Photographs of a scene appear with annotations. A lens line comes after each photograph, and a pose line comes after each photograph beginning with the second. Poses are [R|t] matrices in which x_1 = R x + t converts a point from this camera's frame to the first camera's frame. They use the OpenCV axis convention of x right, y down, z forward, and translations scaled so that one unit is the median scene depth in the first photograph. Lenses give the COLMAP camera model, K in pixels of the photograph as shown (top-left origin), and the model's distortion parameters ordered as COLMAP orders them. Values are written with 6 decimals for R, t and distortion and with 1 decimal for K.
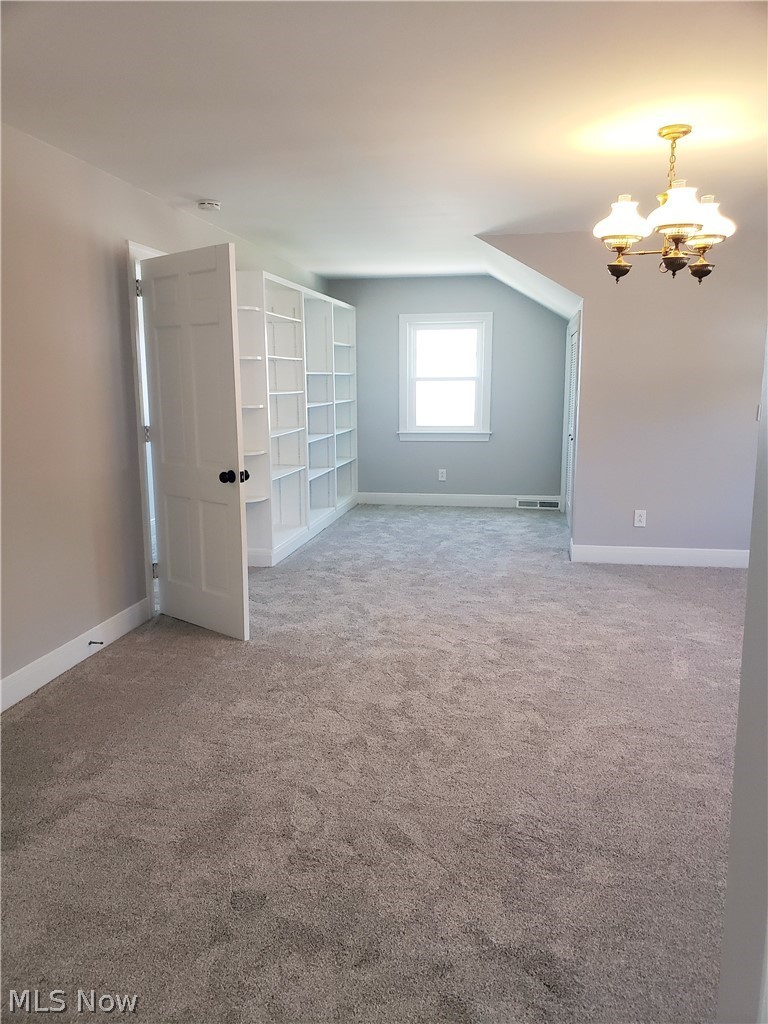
lens RADIAL K [[795.0, 0, 384.0], [0, 795.0, 512.0], [0, 0, 1]] dist [0.006123, 0.006689]
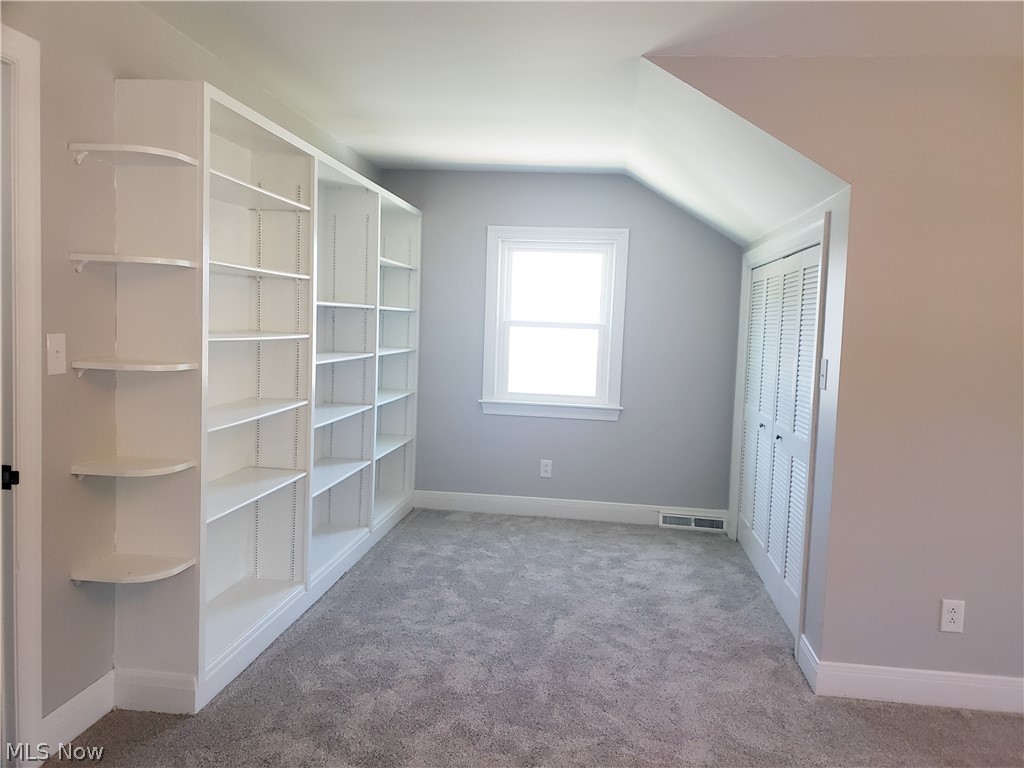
lens RADIAL K [[775.1, 0, 582.2], [0, 775.1, 383.8], [0, 0, 1]] dist [0.087779, 0.000685]
pose [[0.987486, 0.036952, 0.153319, 0.002134], [-0.023807, 0.995949, -0.086706, -0.066064], [-0.155902, 0.081971, 0.984365, 0.381487]]
